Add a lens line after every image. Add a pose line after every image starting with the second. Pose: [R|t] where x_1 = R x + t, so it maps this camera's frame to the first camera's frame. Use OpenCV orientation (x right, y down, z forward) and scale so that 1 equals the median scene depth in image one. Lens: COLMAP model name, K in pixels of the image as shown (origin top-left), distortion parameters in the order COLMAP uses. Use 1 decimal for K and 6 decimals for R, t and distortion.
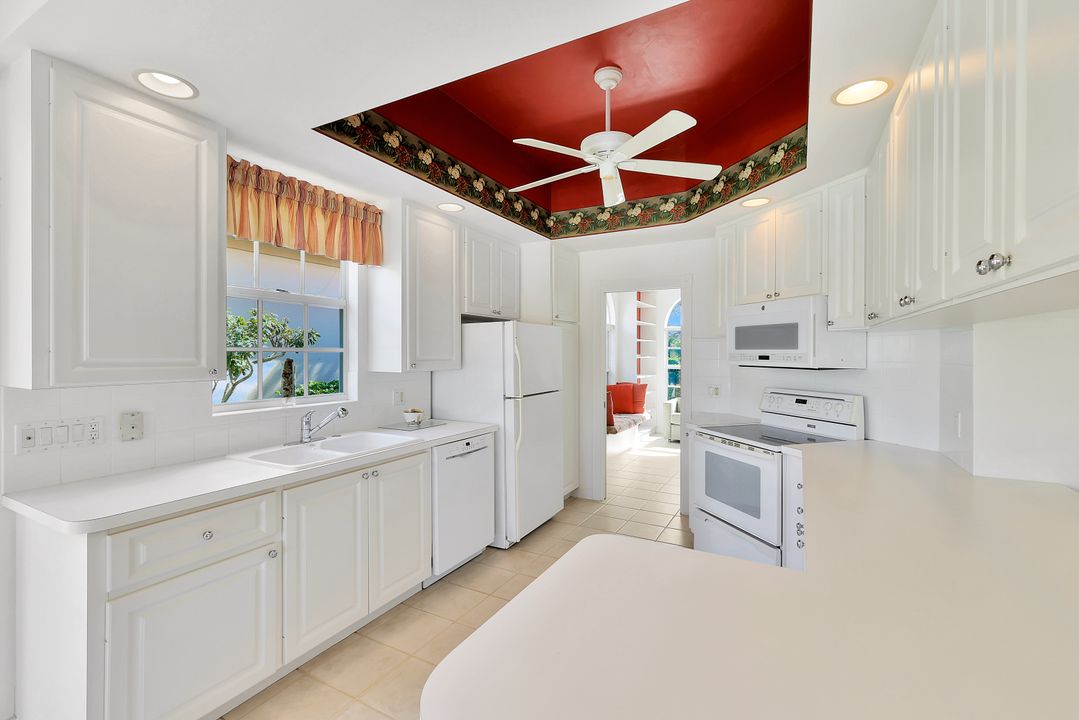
lens RADIAL K [[476.7, 0, 538.6], [0, 476.7, 349.6], [0, 0, 1]] dist [0.007029, -0.001807]
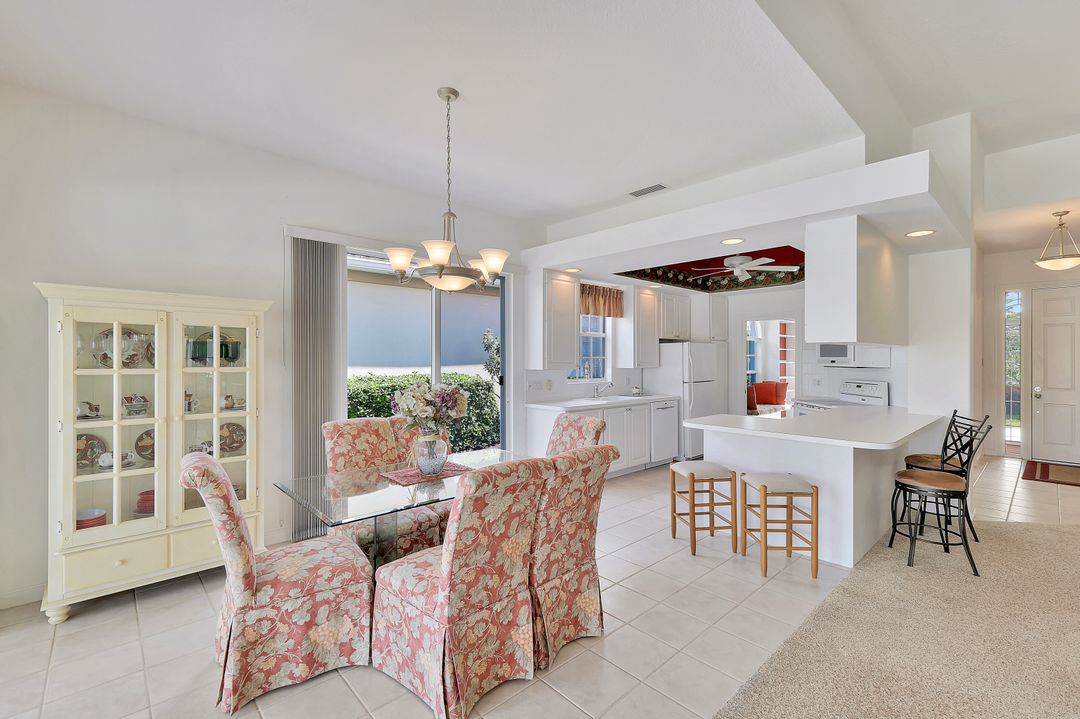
lens RADIAL K [[477.2, 0, 534.4], [0, 477.2, 358.9], [0, 0, 1]] dist [0.007029, -0.001807]
pose [[0.946134, 0.001660, -0.323771, -0.018327], [0.000423, 0.999980, 0.006362, -0.006336], [0.323775, -0.006156, 0.946114, -1.109813]]
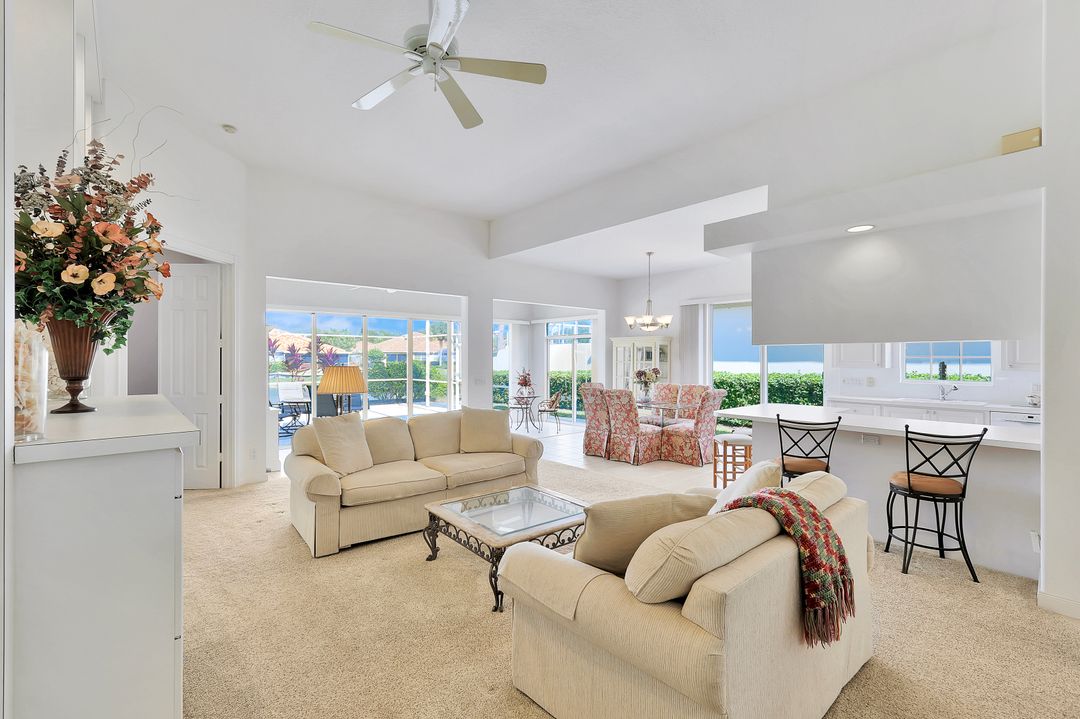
lens RADIAL K [[477.2, 0, 545.5], [0, 477.2, 357.1], [0, 0, 1]] dist [0.007029, -0.001807]
pose [[-0.332413, -0.002254, -0.943131, 1.917324], [0.001081, 0.999996, -0.002771, 0.000509], [0.943133, -0.001941, -0.332409, 0.016458]]
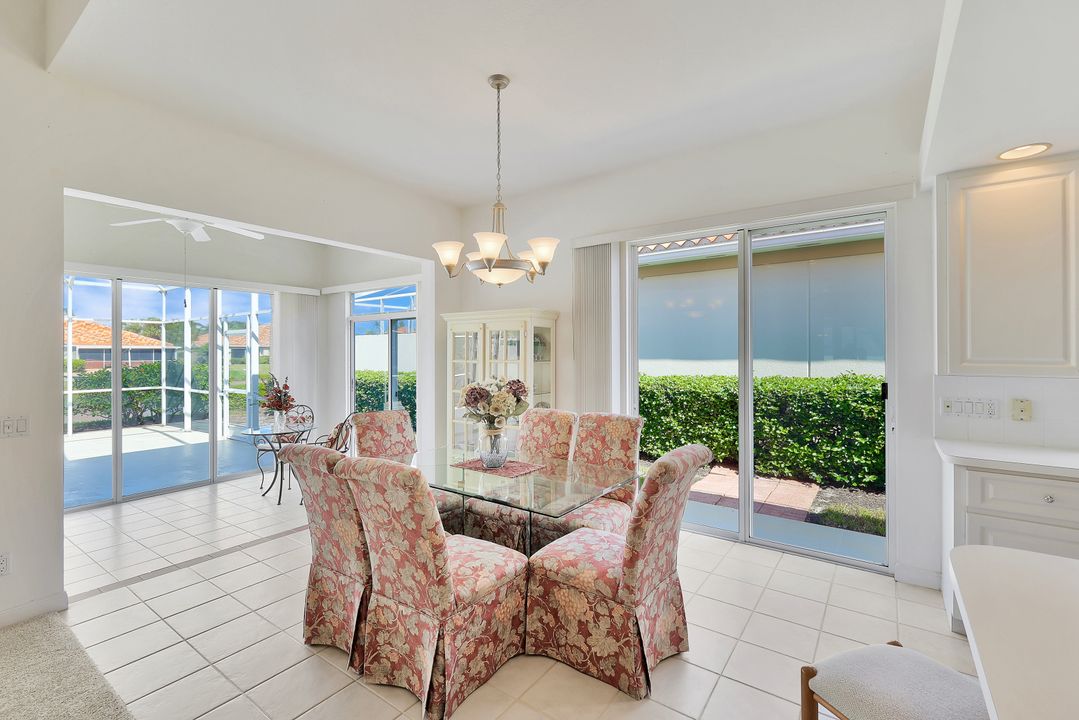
lens RADIAL K [[476.7, 0, 540.9], [0, 476.7, 356.0], [0, 0, 1]] dist [0.007029, -0.001807]
pose [[-0.123973, 0.008124, -0.992252, 0.409828], [0.005735, 0.999956, 0.007470, -0.003009], [0.992269, -0.004765, -0.124014, -0.093737]]
